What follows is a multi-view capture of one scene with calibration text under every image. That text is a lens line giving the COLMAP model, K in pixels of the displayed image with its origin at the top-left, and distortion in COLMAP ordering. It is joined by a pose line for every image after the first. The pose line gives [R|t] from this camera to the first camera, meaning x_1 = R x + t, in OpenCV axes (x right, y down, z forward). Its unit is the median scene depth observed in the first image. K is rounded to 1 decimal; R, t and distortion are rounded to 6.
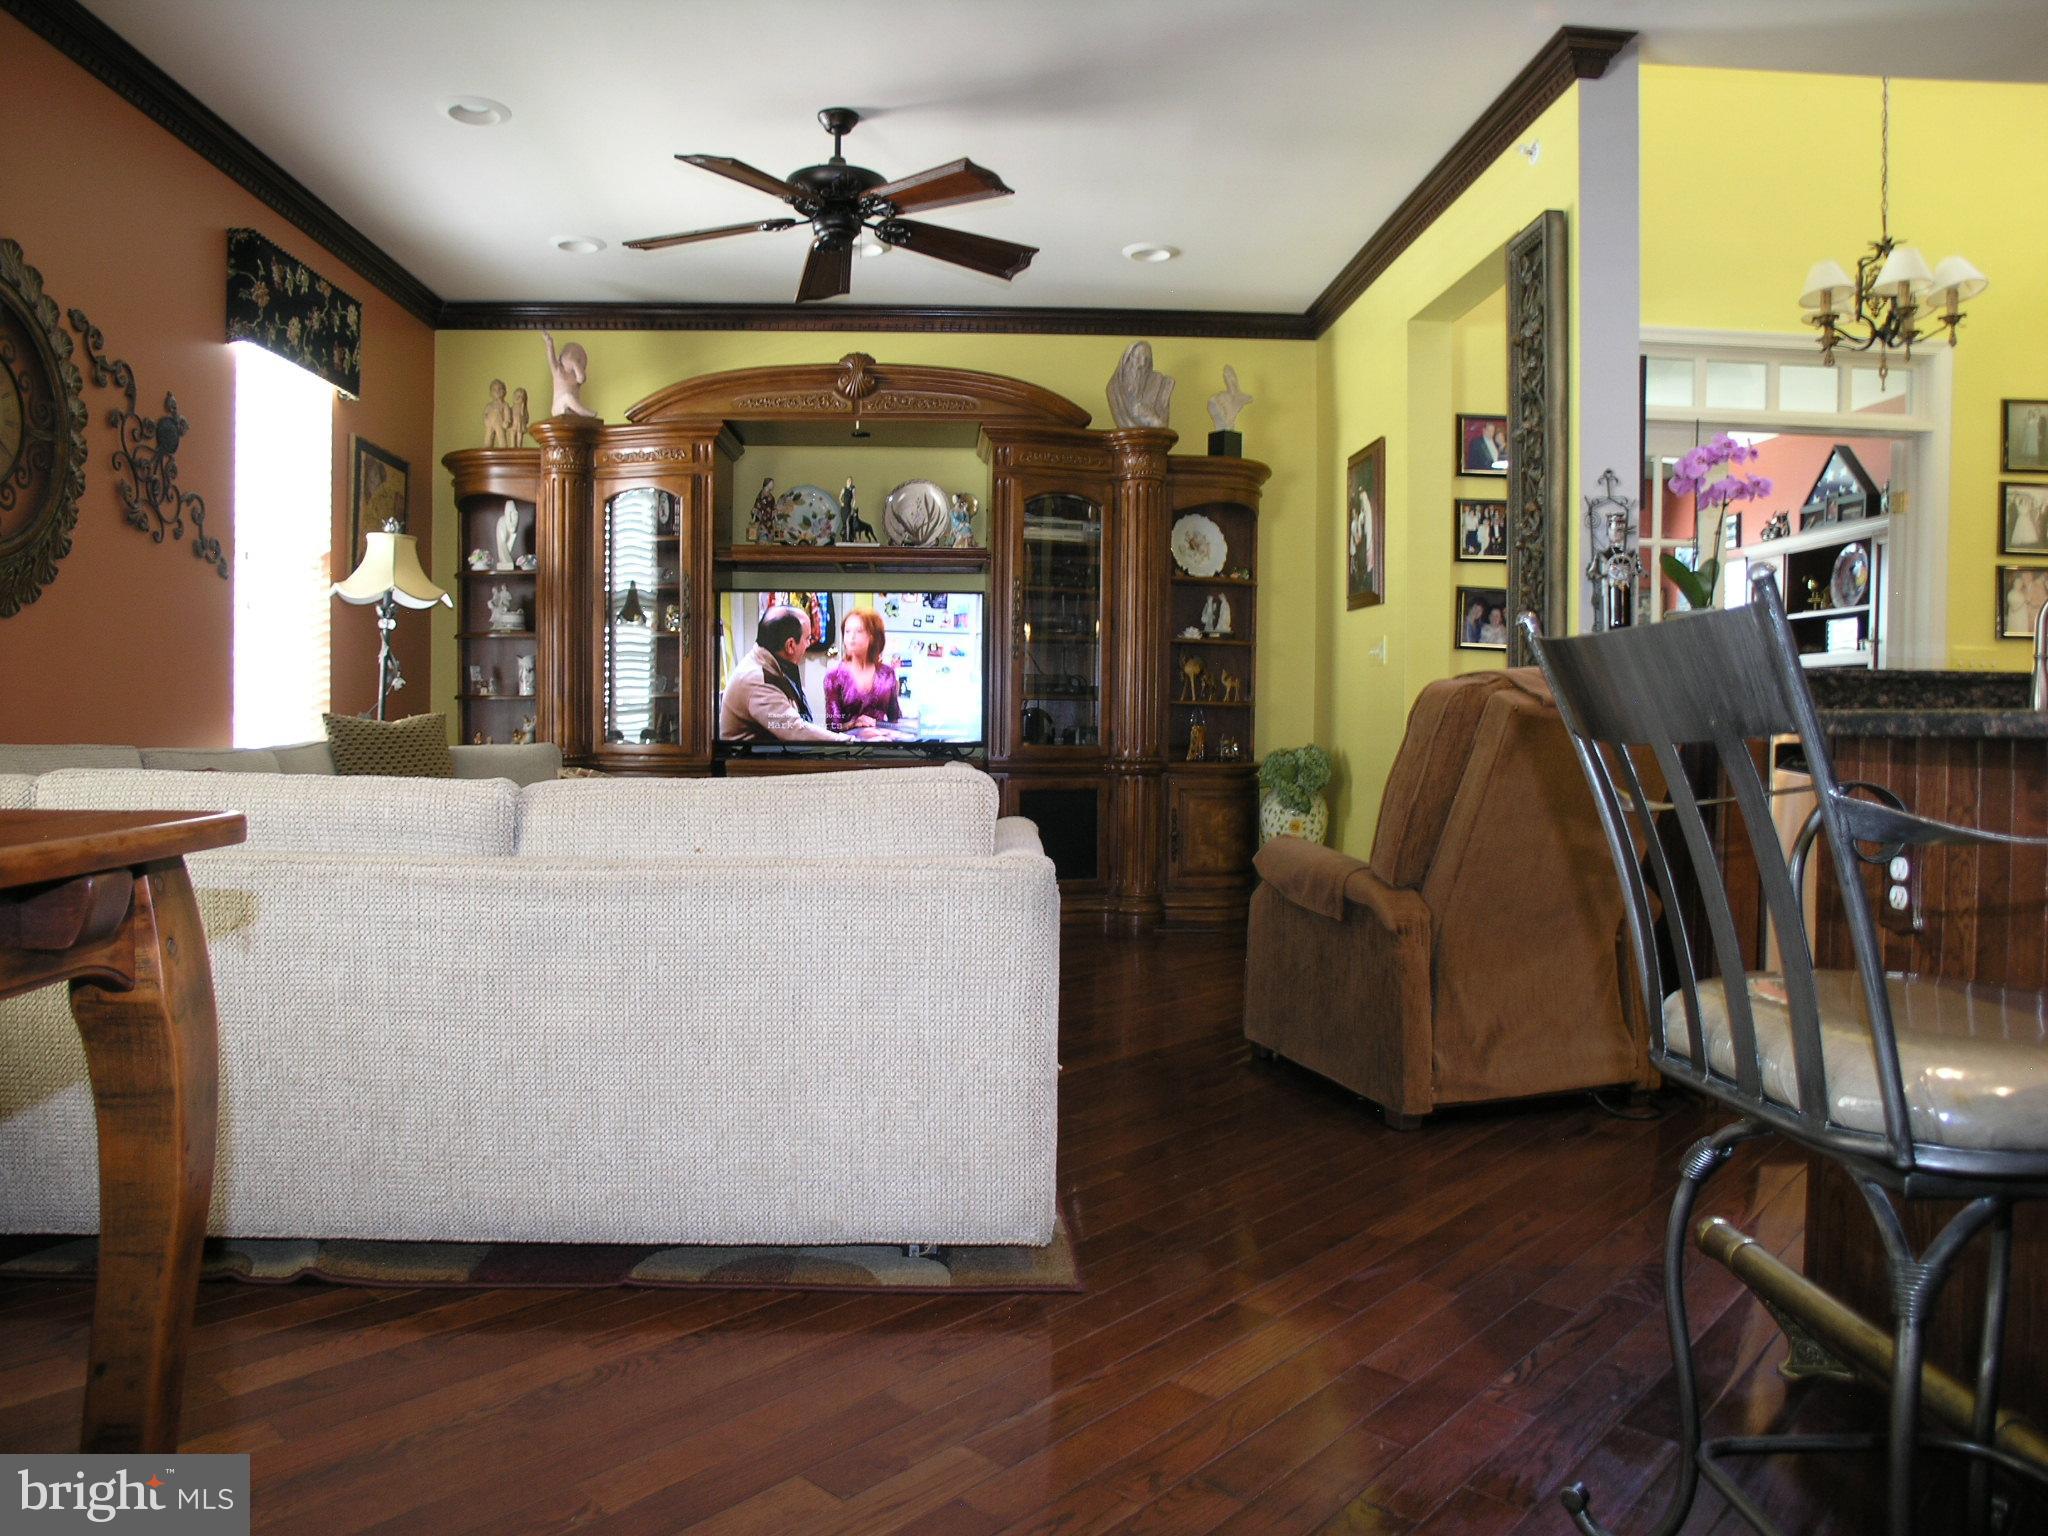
lens RADIAL K [[1394.3, 0, 1015.1], [0, 1394.3, 773.5], [0, 0, 1]] dist [-0.058659, 0.008642]
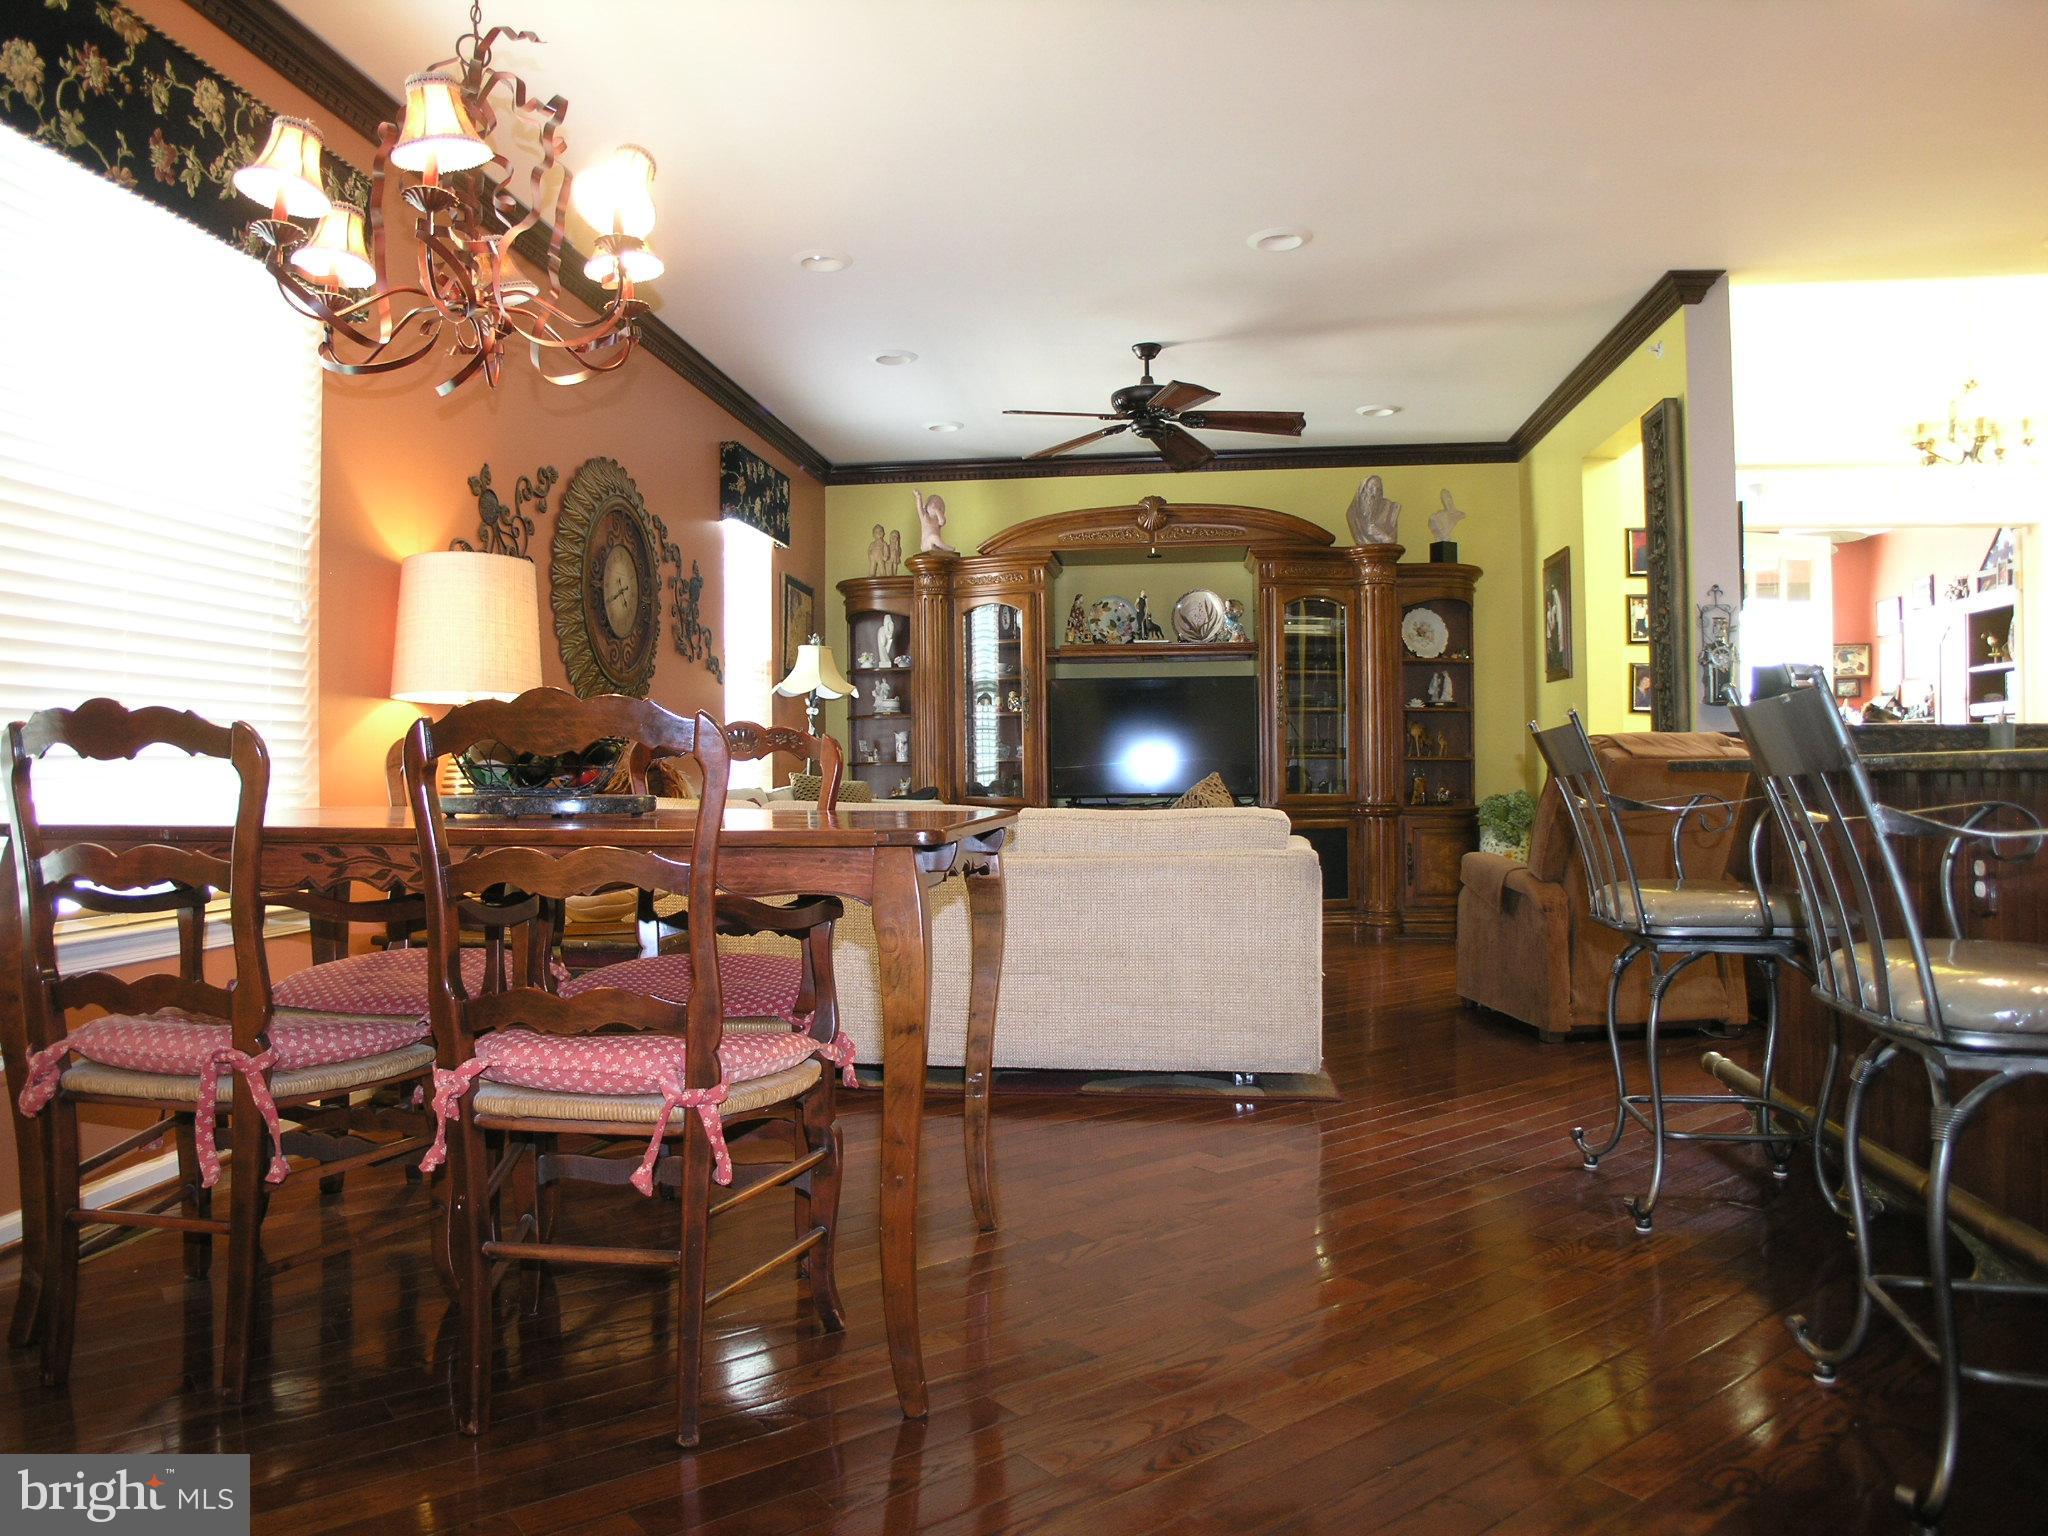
lens RADIAL K [[1416.8, 0, 1036.7], [0, 1416.8, 751.9], [0, 0, 1]] dist [-0.068170, 0.006453]
pose [[0.986924, -0.018861, -0.160080, -0.012326], [0.009830, 0.998325, -0.057016, 0.012507], [0.160888, 0.054696, 0.985456, -0.316049]]
